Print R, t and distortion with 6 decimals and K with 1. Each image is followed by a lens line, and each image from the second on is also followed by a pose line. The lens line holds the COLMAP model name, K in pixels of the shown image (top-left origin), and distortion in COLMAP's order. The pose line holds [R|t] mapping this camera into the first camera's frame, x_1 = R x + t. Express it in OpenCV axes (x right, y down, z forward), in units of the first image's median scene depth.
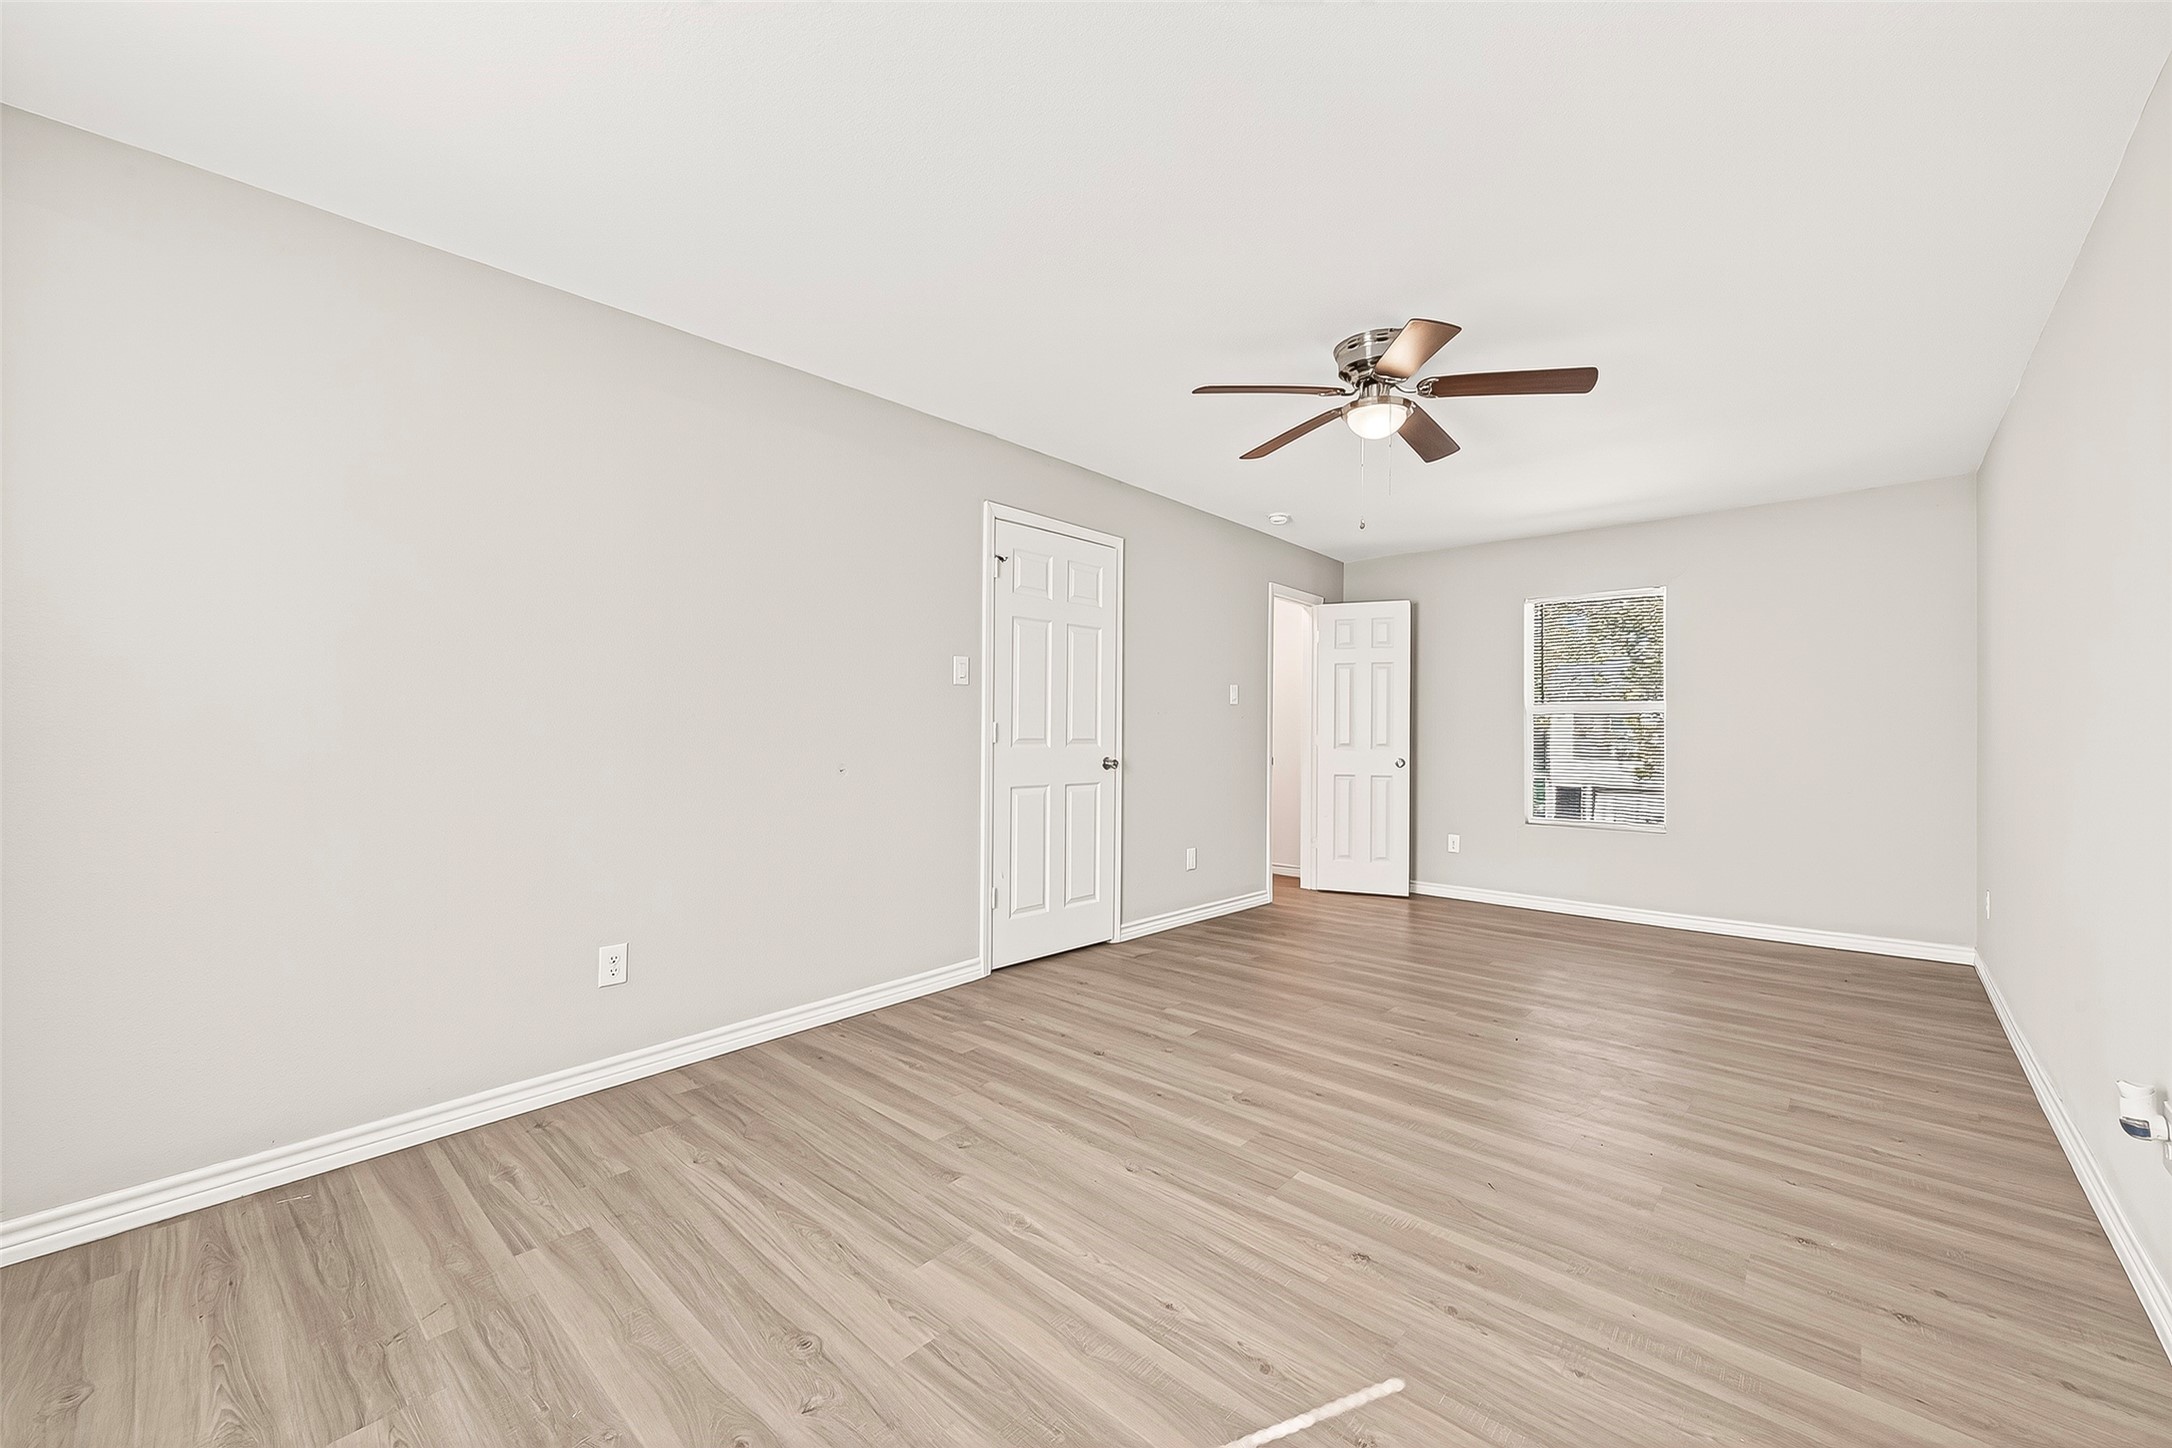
lens RADIAL K [[851.8, 0, 1093.6], [0, 851.8, 732.3], [0, 0, 1]] dist [0.006963, -0.000863]
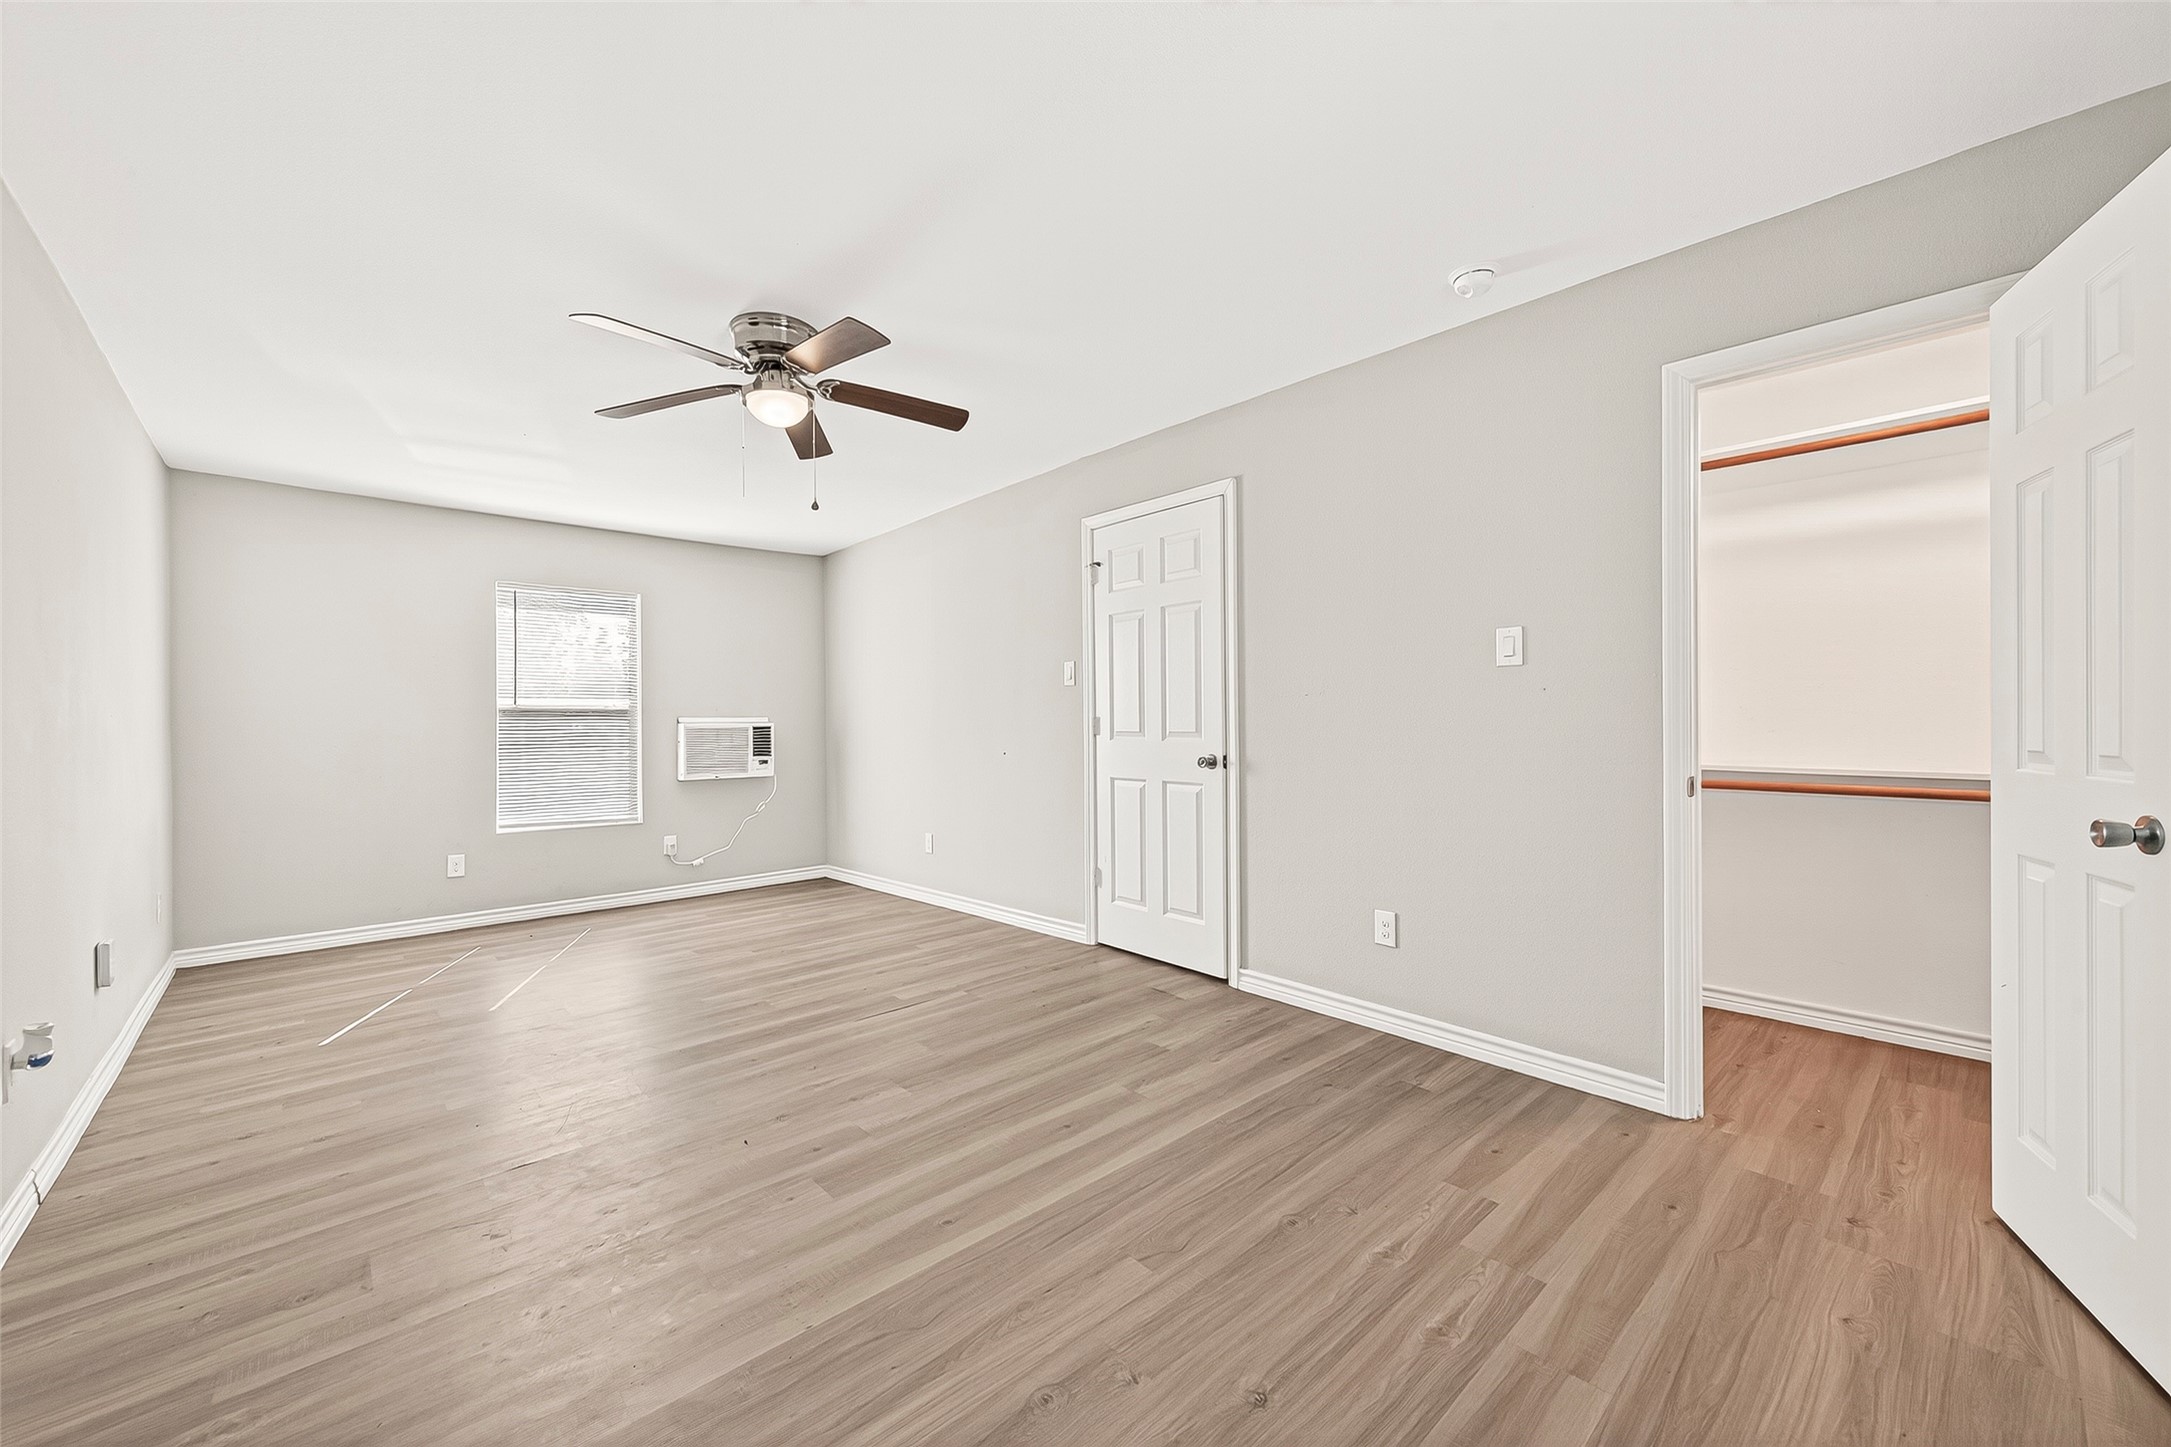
lens RADIAL K [[851.4, 0, 1094.9], [0, 851.4, 717.0], [0, 0, 1]] dist [0.006963, -0.000863]
pose [[-0.097669, -0.006403, -0.995198, 0.958218], [0.012230, 0.999896, -0.007633, -0.001350], [0.995144, -0.012917, -0.097581, 1.095552]]
